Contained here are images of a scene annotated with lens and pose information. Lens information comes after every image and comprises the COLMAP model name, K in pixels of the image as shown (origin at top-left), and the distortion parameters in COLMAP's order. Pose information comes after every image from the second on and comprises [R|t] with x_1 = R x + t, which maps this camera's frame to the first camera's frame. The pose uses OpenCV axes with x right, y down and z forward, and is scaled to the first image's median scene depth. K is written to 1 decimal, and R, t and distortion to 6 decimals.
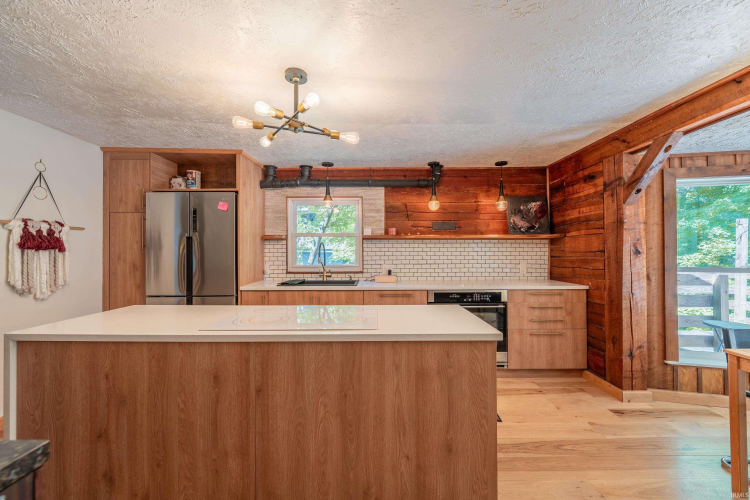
lens RADIAL K [[306.6, 0, 377.9], [0, 306.6, 250.1], [0, 0, 1]] dist [-0.000068, -0.000204]
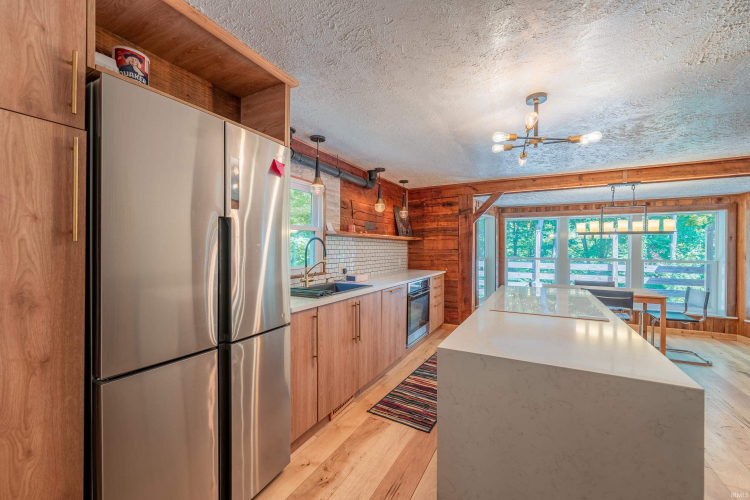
lens RADIAL K [[302.7, 0, 378.6], [0, 302.7, 250.2], [0, 0, 1]] dist [0.001237, -0.000036]
pose [[0.465808, -0.000318, 0.884886, -0.887488], [-0.008312, 0.999954, 0.004735, 0.003008], [-0.884847, -0.009561, 0.465784, 0.565237]]
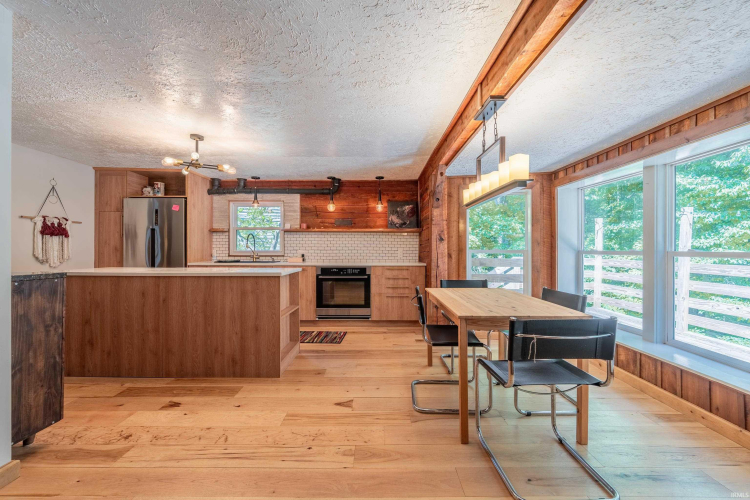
lens RADIAL K [[306.6, 0, 377.9], [0, 306.6, 250.1], [0, 0, 1]] dist [-0.000068, -0.000204]
pose [[0.999984, 0.004497, -0.003321, 0.454976], [-0.004485, 0.999983, 0.003679, 0.047981], [0.003337, -0.003664, 0.999988, -0.452925]]
